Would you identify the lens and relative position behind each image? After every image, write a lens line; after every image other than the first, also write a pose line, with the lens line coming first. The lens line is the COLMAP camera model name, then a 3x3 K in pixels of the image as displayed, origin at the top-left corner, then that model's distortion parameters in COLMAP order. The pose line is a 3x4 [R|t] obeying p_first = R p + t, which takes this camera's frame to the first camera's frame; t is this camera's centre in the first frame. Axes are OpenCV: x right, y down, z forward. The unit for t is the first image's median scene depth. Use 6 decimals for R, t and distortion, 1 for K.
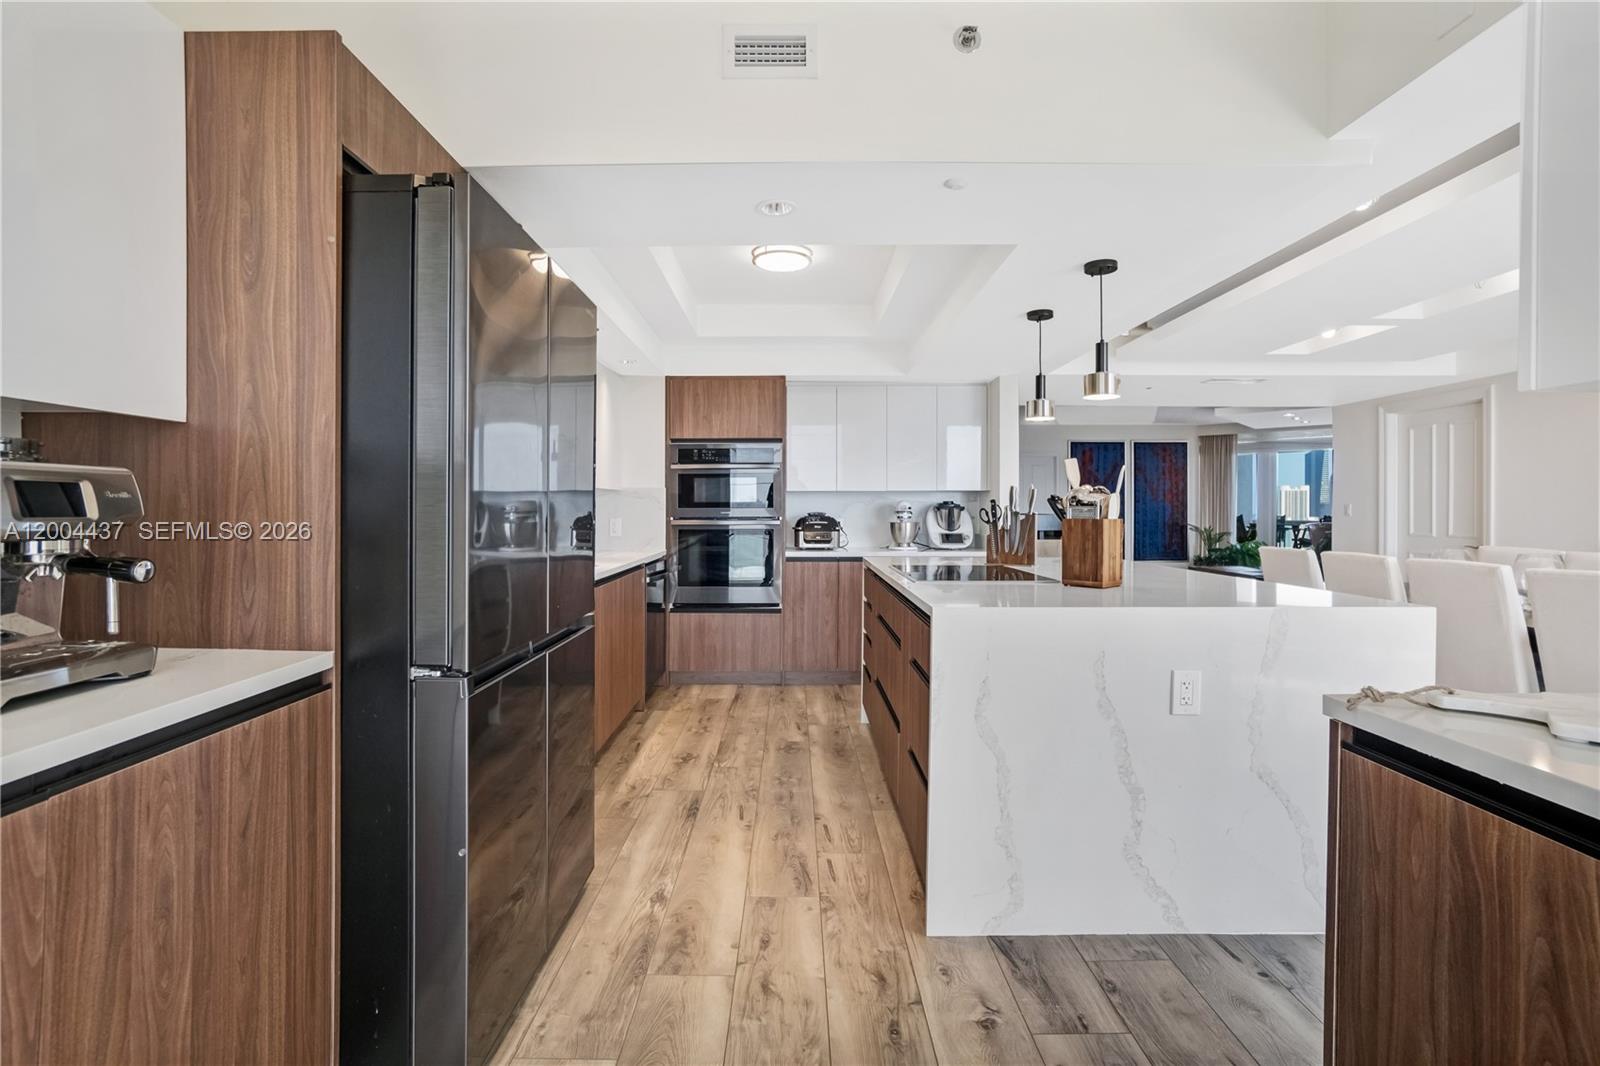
lens RADIAL K [[742.8, 0, 797.7], [0, 742.8, 504.6], [0, 0, 1]] dist [-0.062129, 0.023694]
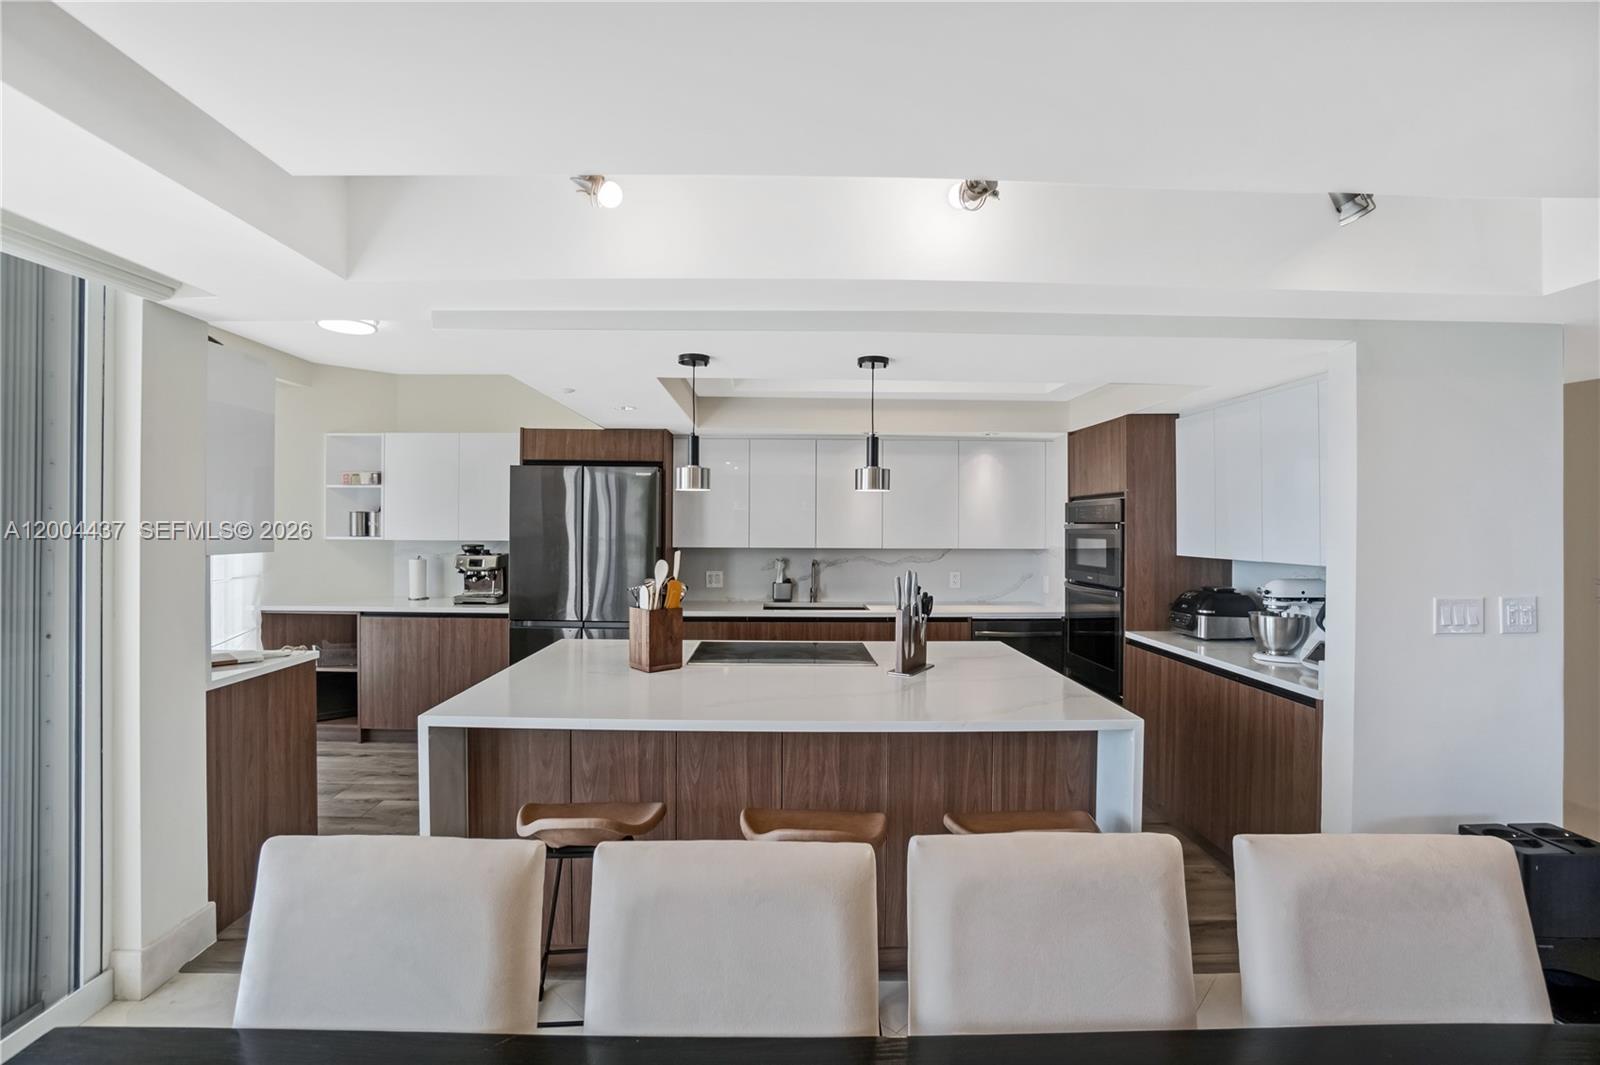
lens RADIAL K [[734.5, 0, 790.3], [0, 734.5, 523.8], [0, 0, 1]] dist [-0.065296, 0.022155]
pose [[-0.002669, 0.000647, -0.999996, 1.079488], [0.000605, 1.000000, 0.000646, -0.077111], [0.999996, -0.000603, -0.002669, 0.879027]]
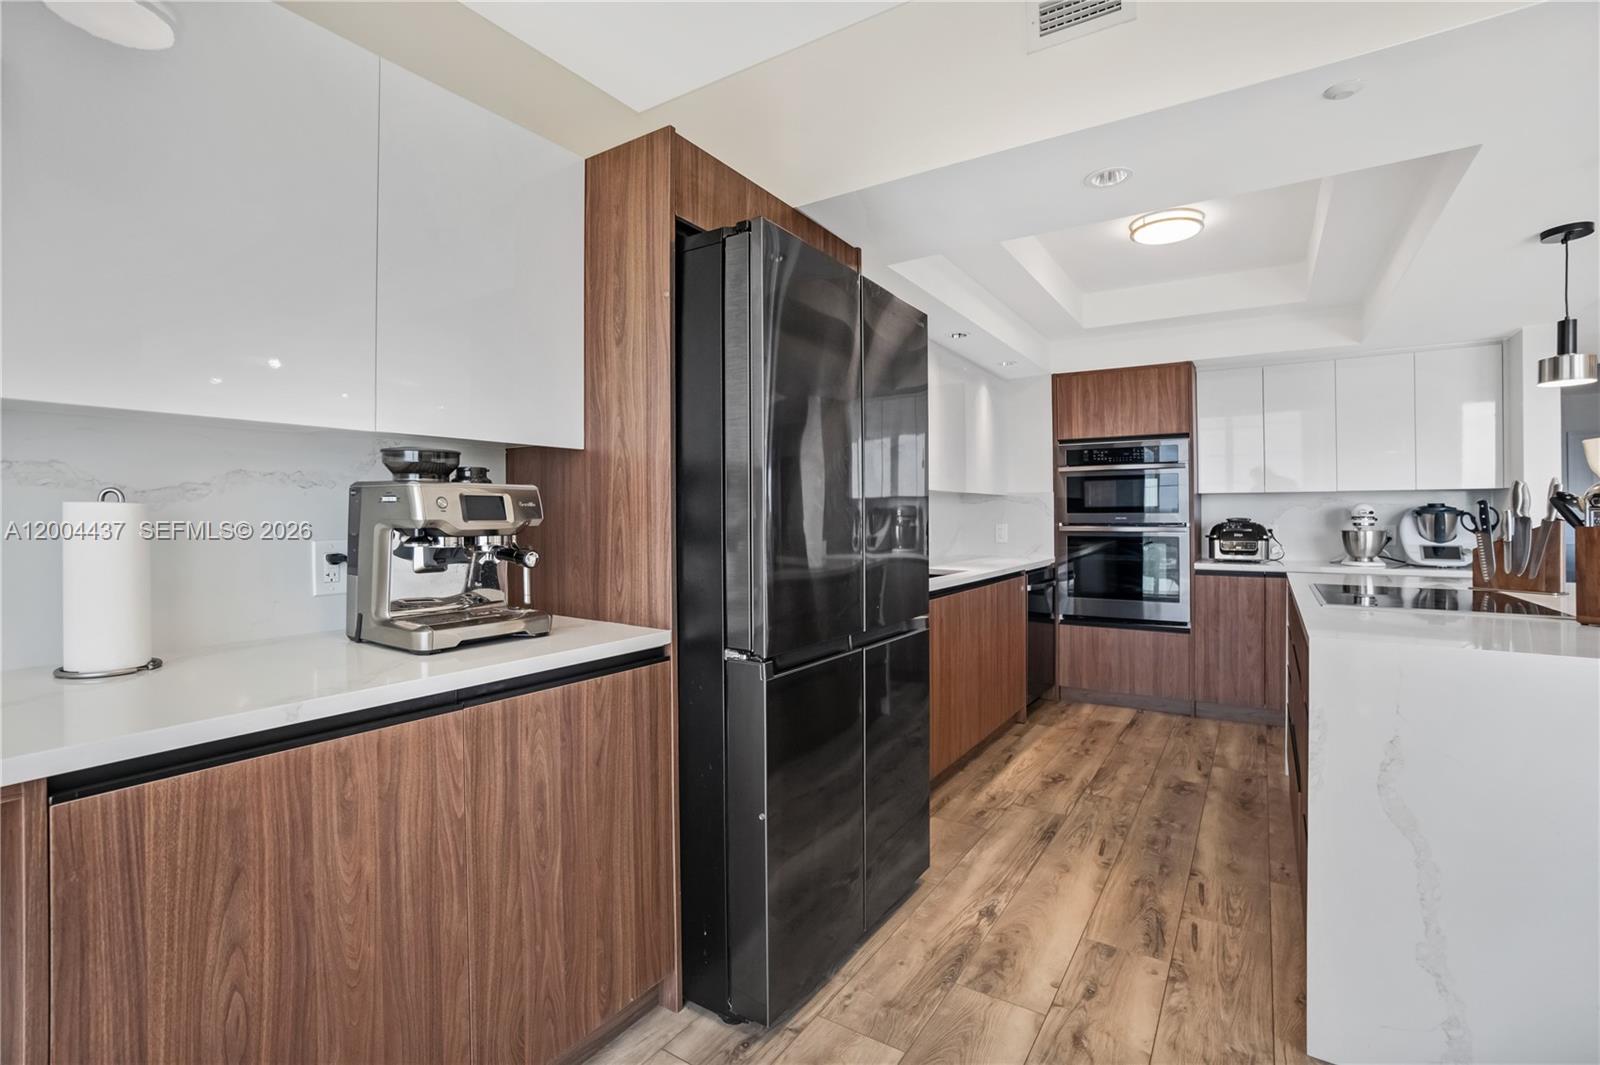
lens RADIAL K [[744.3, 0, 774.1], [0, 744.3, 513.8], [0, 0, 1]] dist [-0.066346, 0.023450]
pose [[0.825563, -0.002743, -0.564303, 0.079295], [0.005099, 0.999984, 0.002598, 0.001045], [0.564287, -0.005022, 0.825563, 0.024121]]
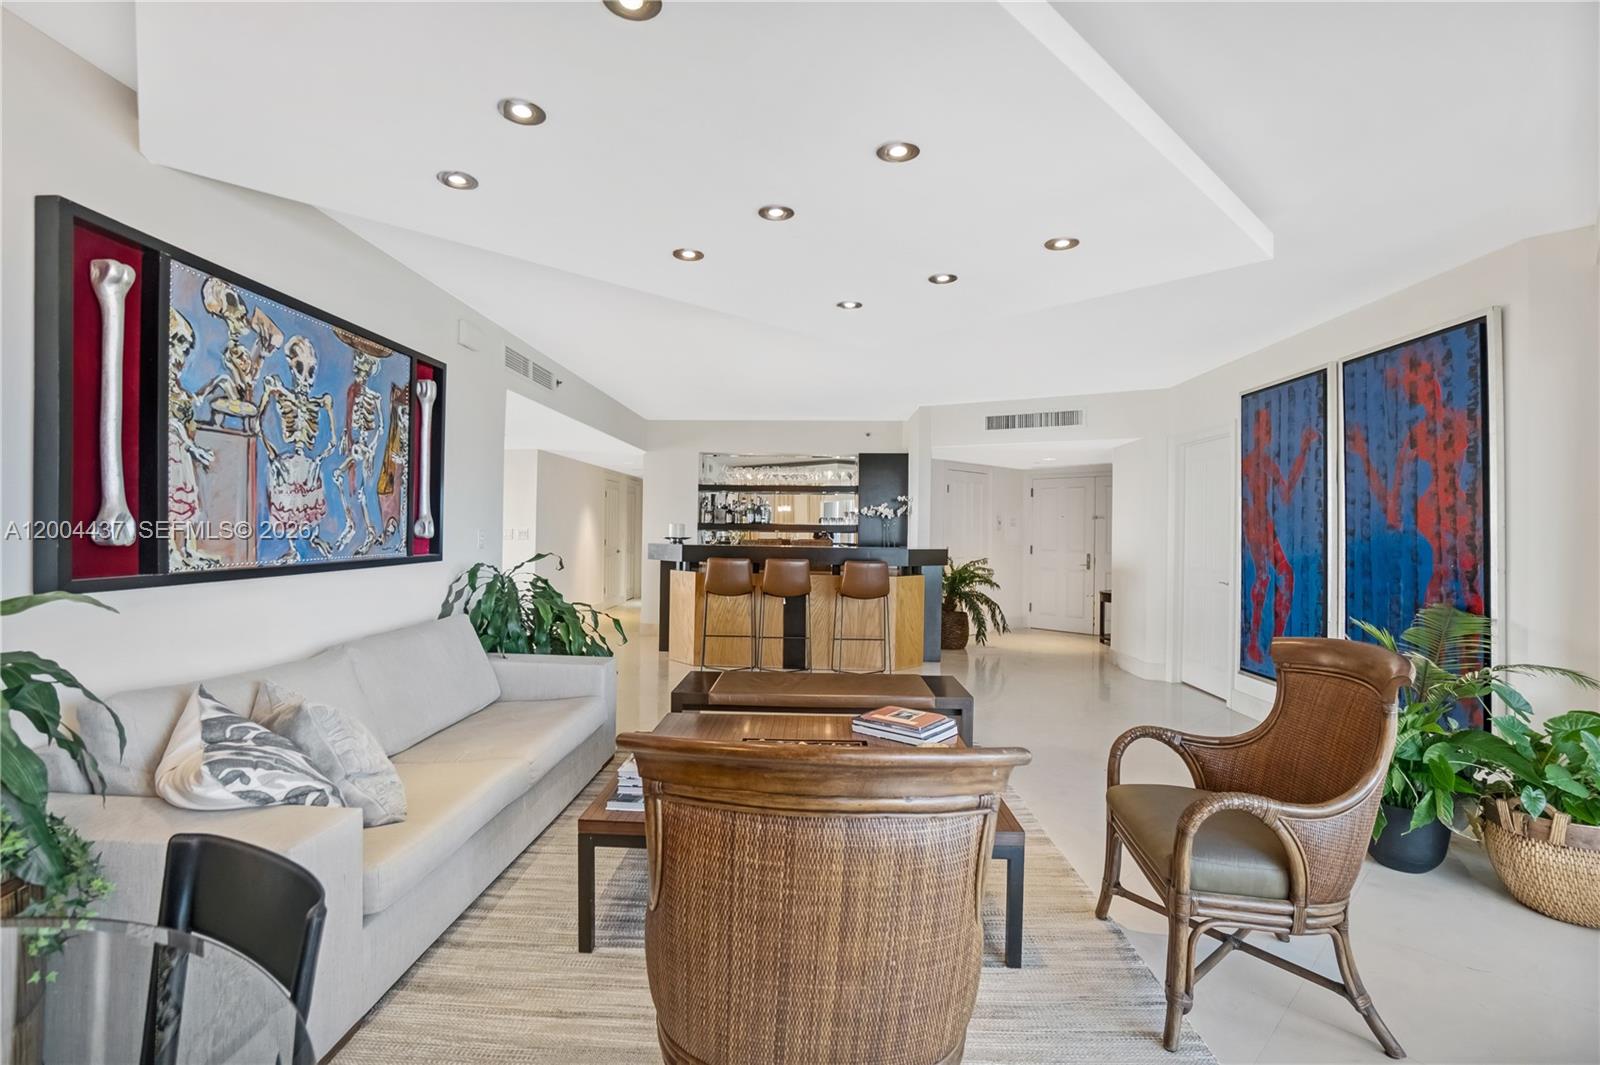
lens RADIAL K [[730.8, 0, 792.3], [0, 730.8, 513.6], [0, 0, 1]] dist [-0.057286, 0.020241]
pose [[-0.047704, -0.021270, -0.998635, 2.658495], [-0.010747, 0.999726, -0.020780, -0.012315], [0.998804, 0.009741, -0.047919, 2.497328]]
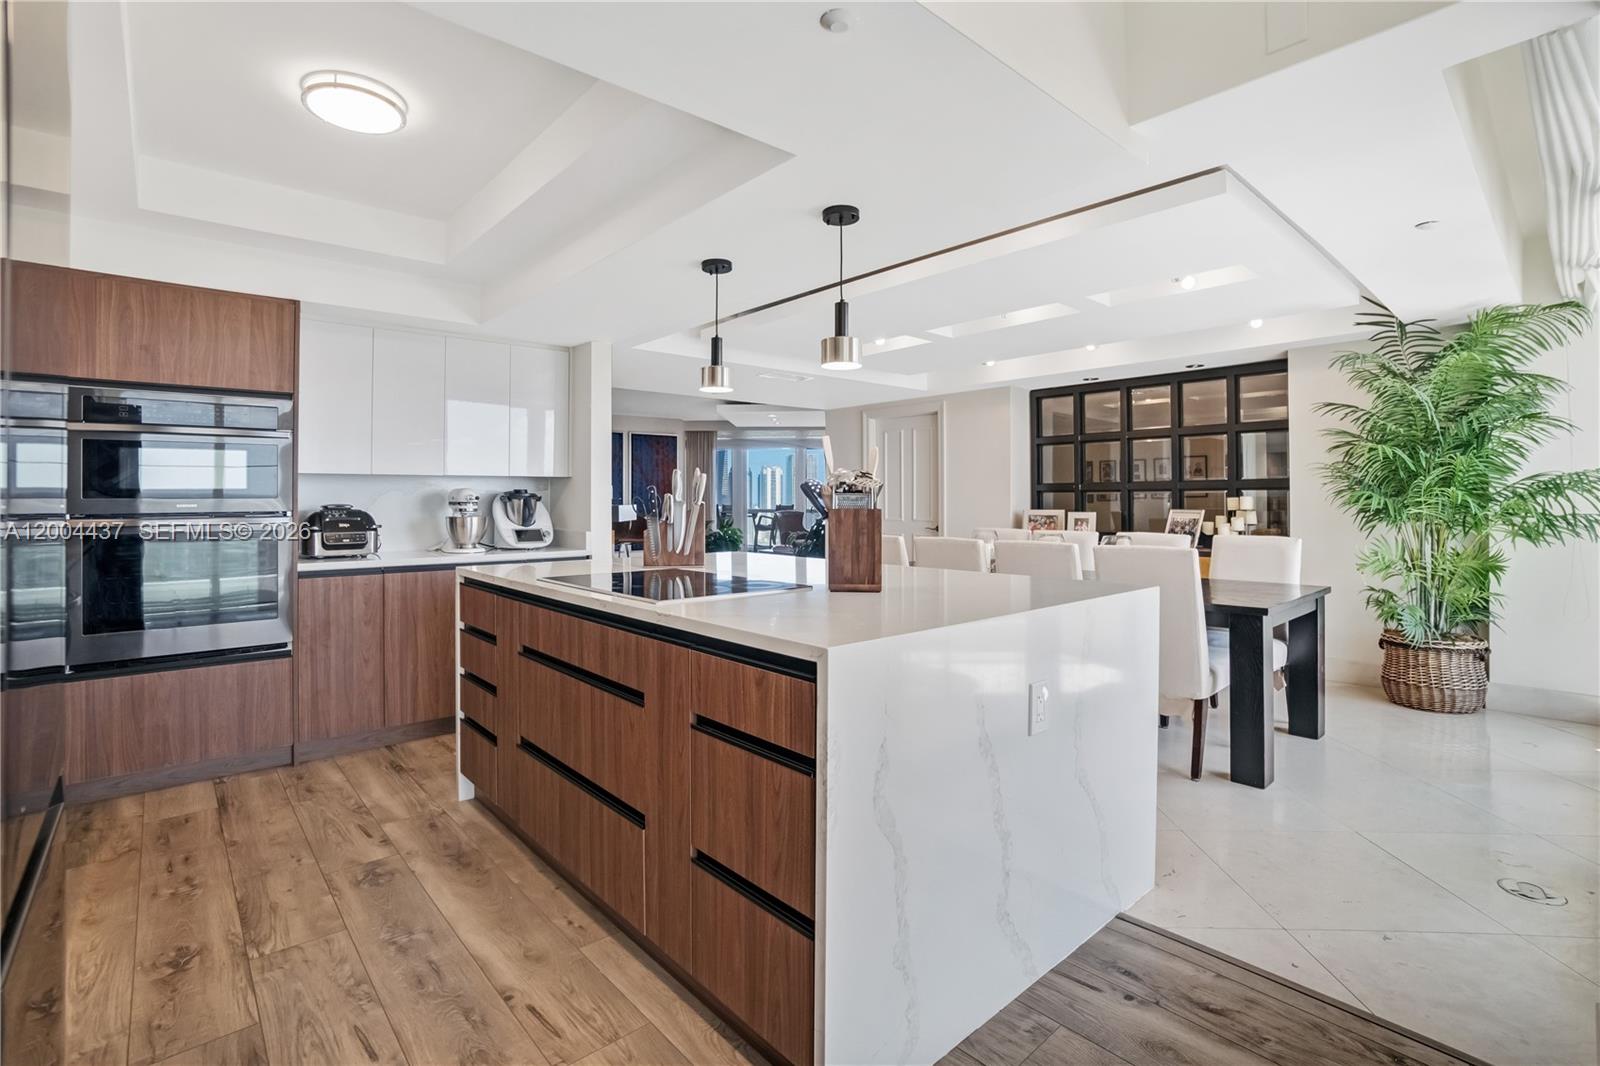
lens RADIAL K [[737.0, 0, 784.2], [0, 737.0, 492.2], [0, 0, 1]] dist [-0.056742, 0.019540]
pose [[0.754779, 0.004014, 0.655967, -0.156645], [-0.000468, 0.999984, -0.005582, 0.003859], [-0.655979, 0.003906, 0.754769, 0.314614]]
